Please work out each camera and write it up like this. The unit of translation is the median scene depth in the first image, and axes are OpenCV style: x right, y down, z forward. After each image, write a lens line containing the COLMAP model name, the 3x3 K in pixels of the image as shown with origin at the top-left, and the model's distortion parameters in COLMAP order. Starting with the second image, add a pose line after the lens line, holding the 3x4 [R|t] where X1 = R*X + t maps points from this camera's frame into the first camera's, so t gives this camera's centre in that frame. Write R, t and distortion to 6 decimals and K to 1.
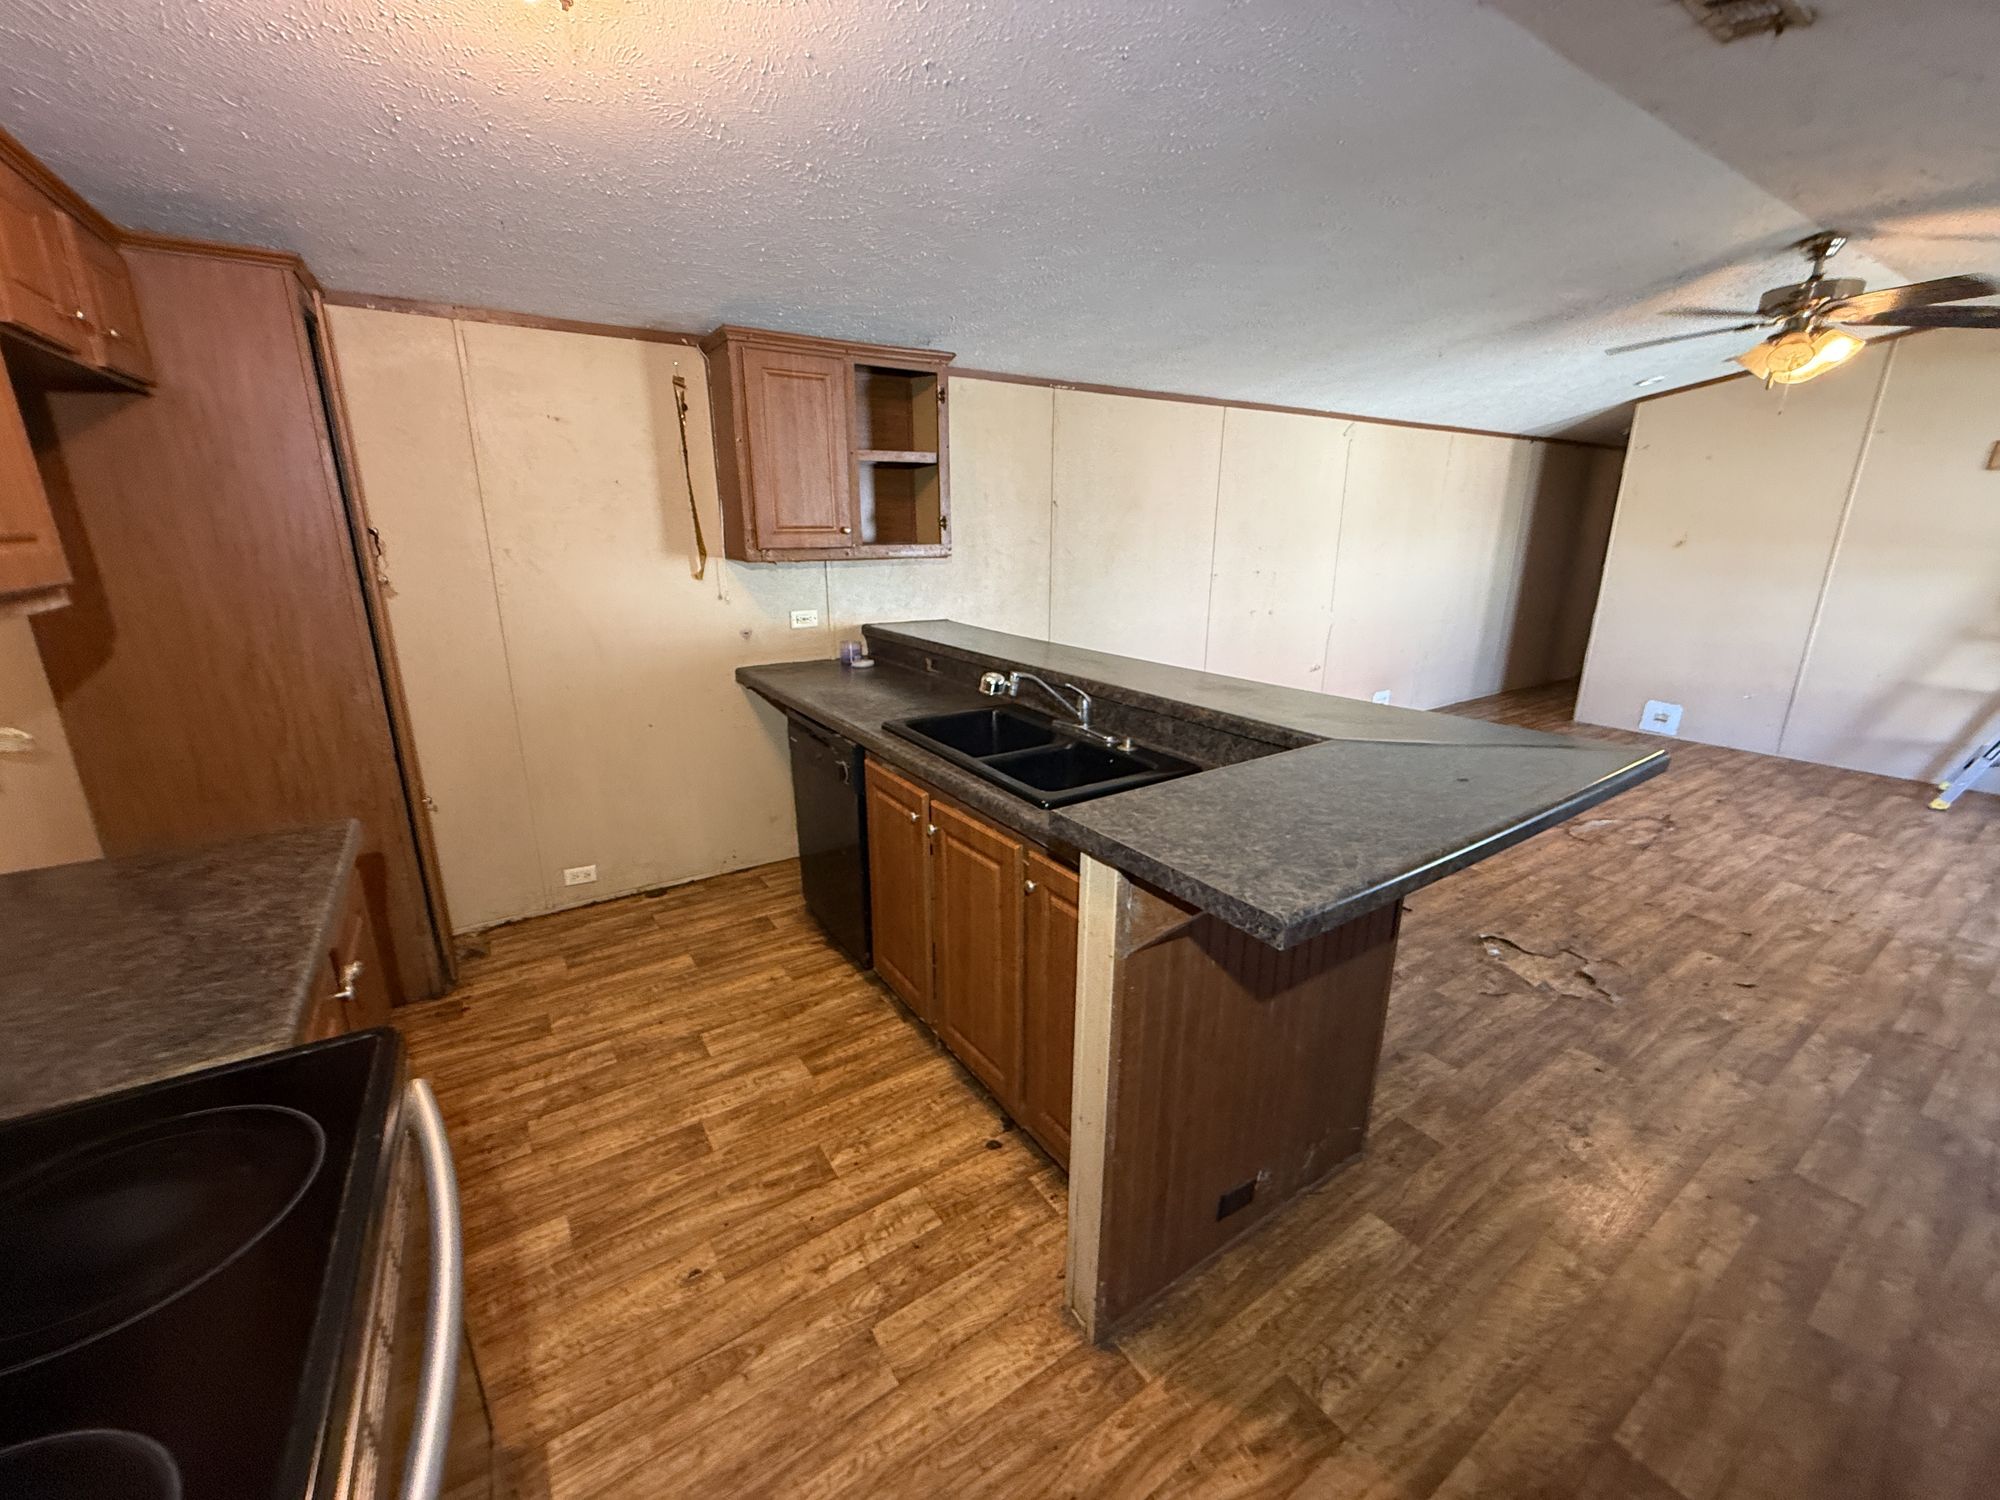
lens RADIAL K [[796.4, 0, 1000.0], [0, 796.4, 752.7], [0, 0, 1]] dist [-0.000219, 0.000074]
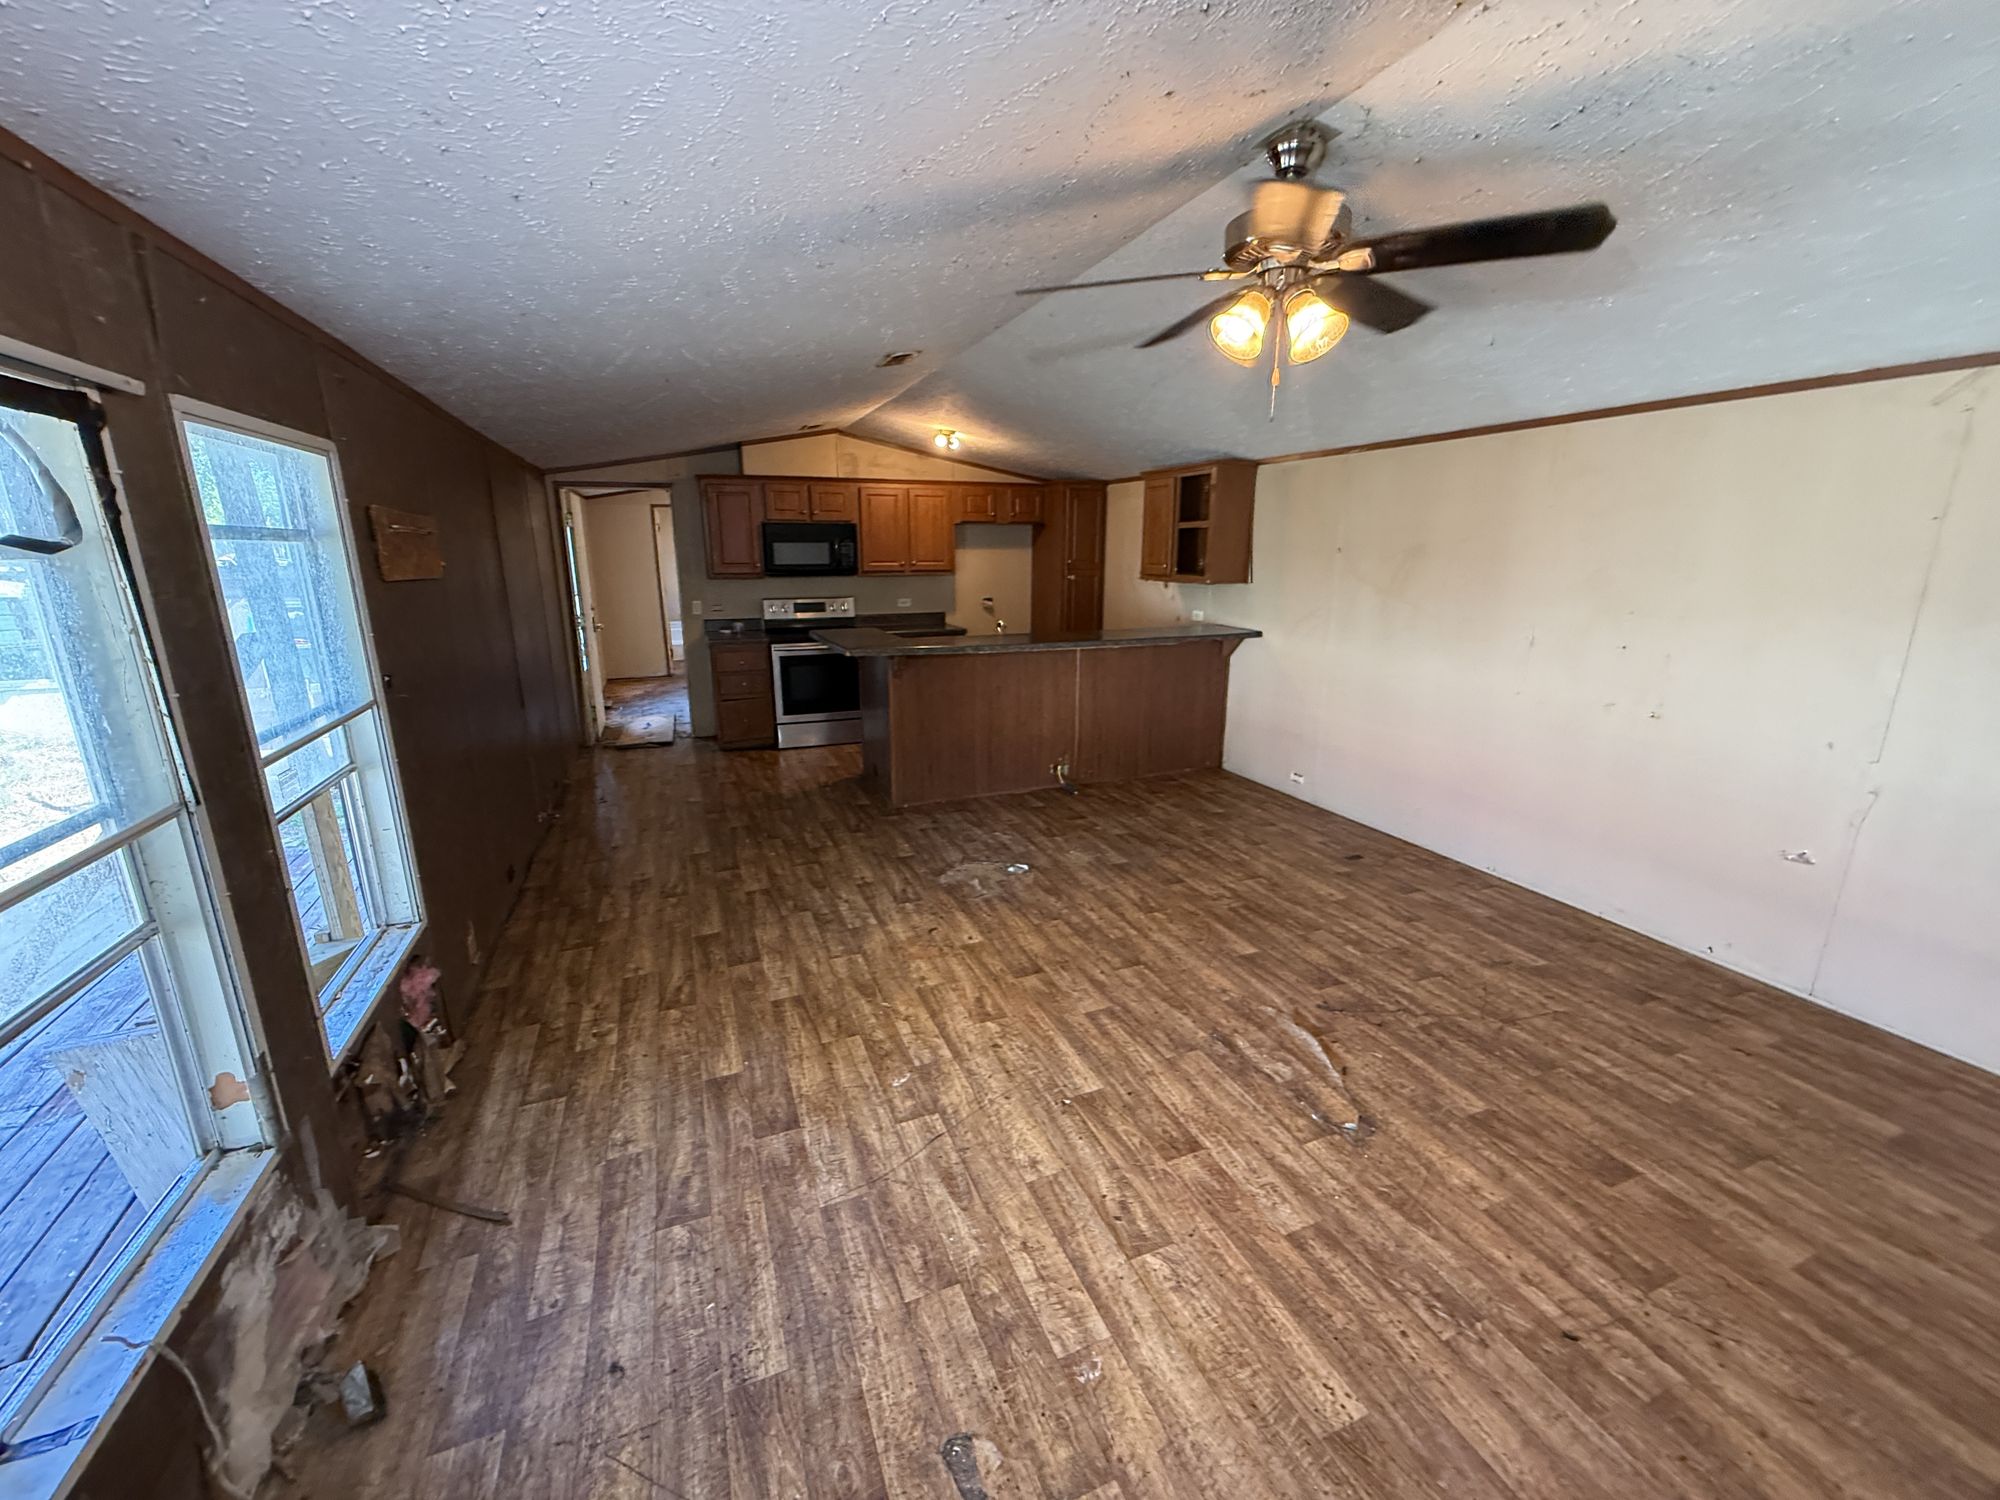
lens RADIAL K [[796.4, 0, 1000.0], [0, 796.4, 752.7], [0, 0, 1]] dist [-0.000219, 0.000074]
pose [[-0.199726, 0.245933, -0.948486, 1.715124], [-0.274155, 0.915303, 0.295059, -0.314821], [0.940717, 0.318963, -0.115386, 0.964955]]
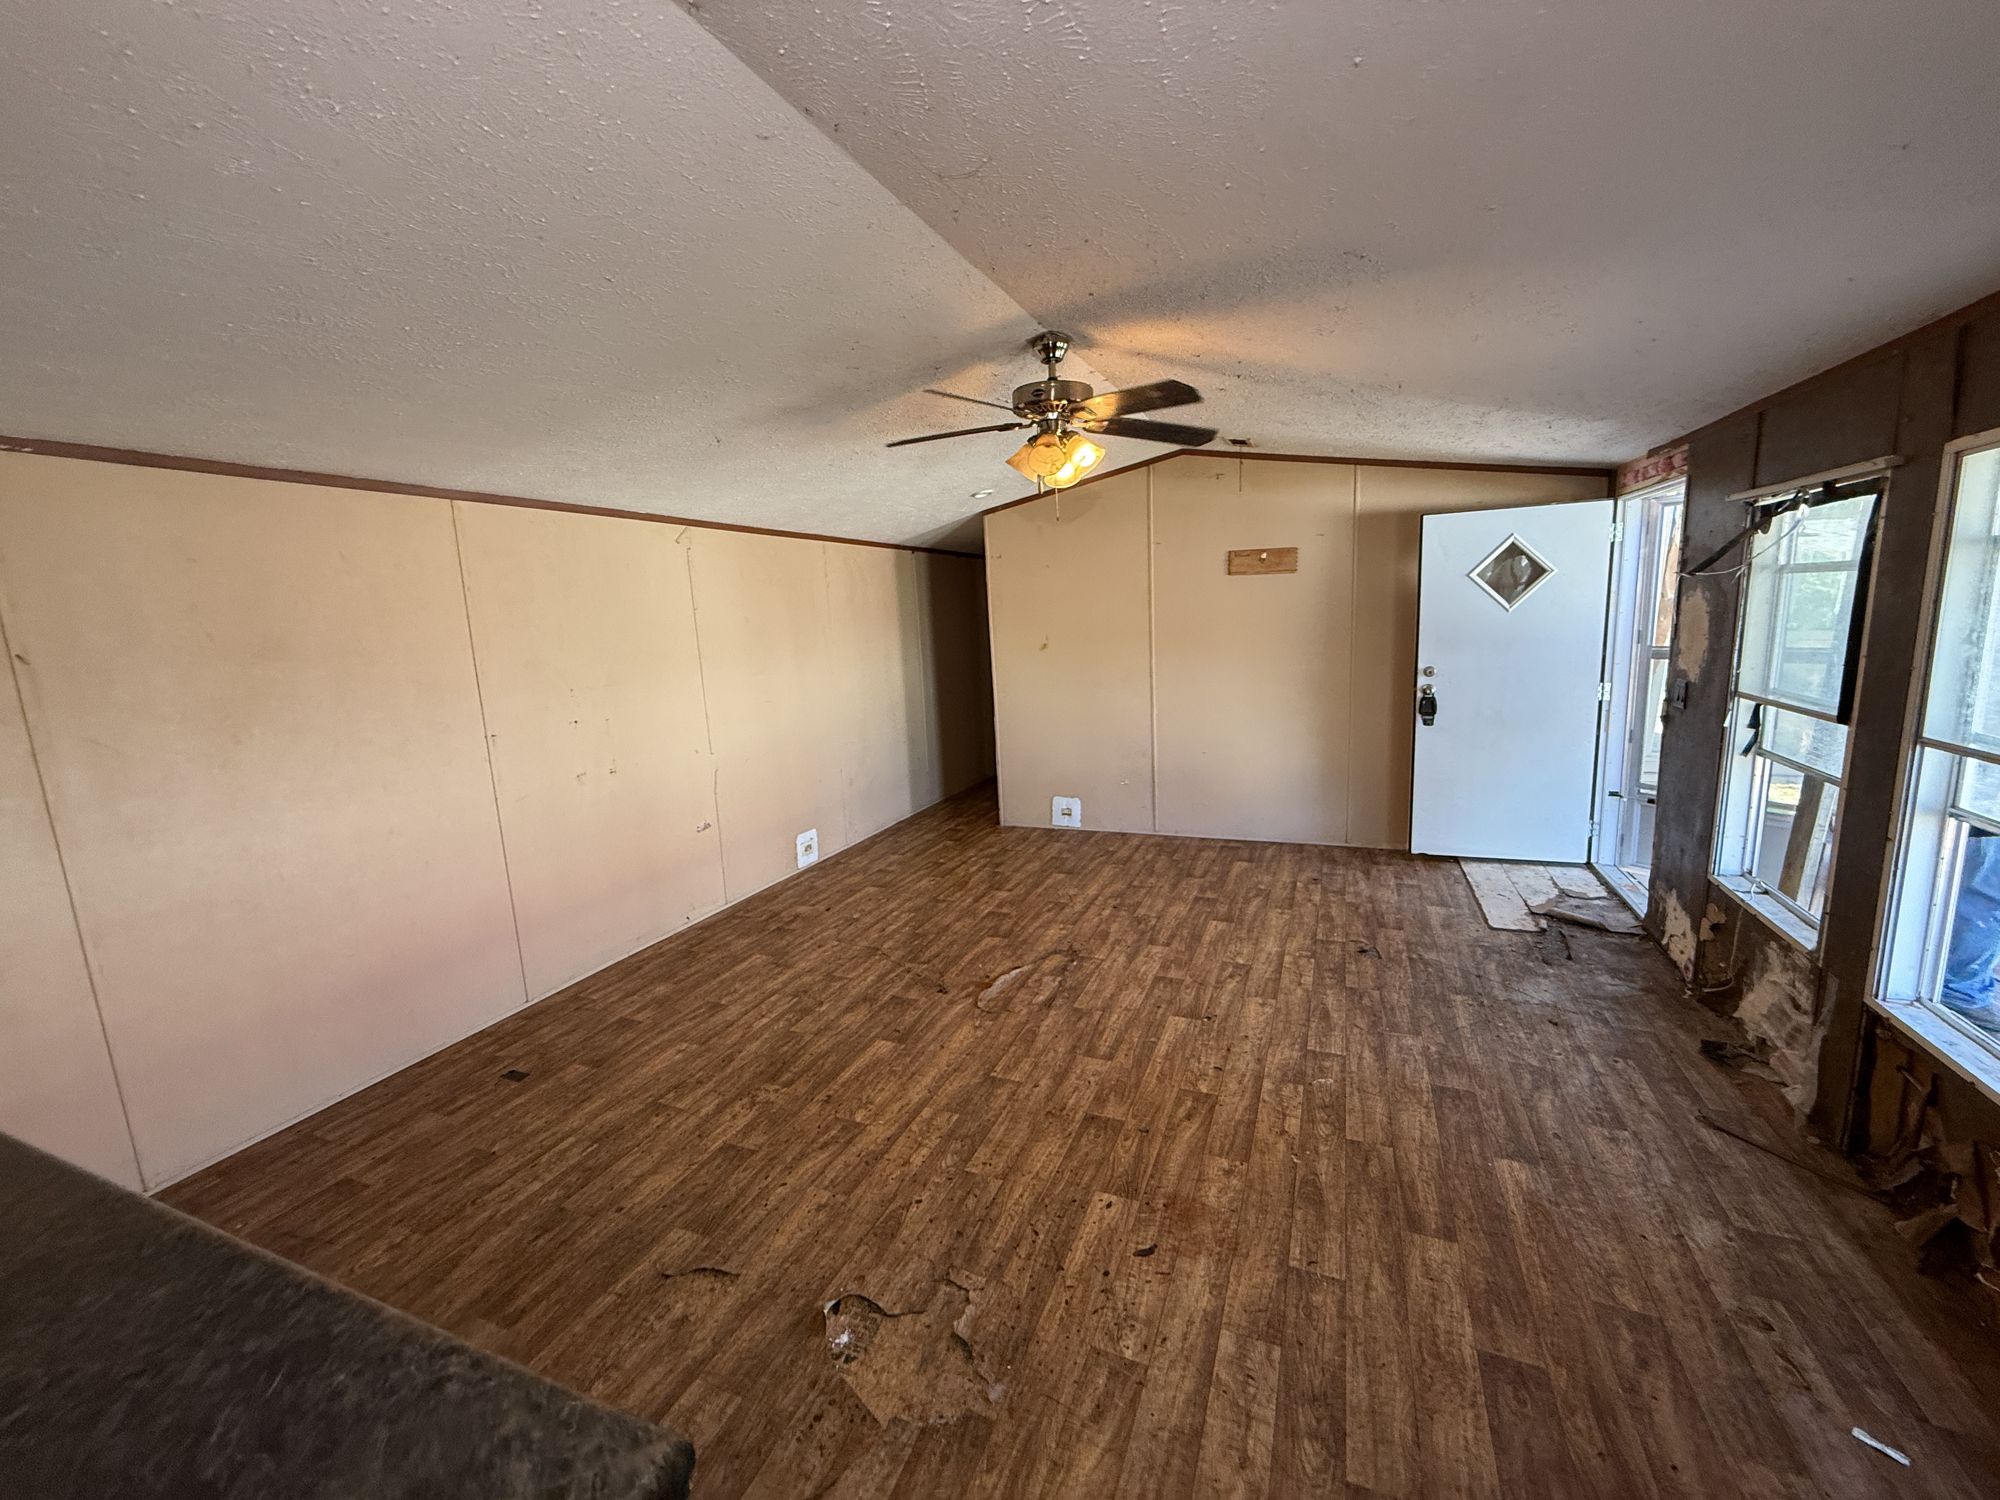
lens RADIAL K [[796.4, 0, 1000.0], [0, 796.4, 752.7], [0, 0, 1]] dist [-0.000219, 0.000074]
pose [[0.836565, -0.131019, 0.531970, 0.406951], [0.198030, 0.977648, -0.070633, -0.112926], [-0.510825, 0.164435, 0.843812, 0.306828]]
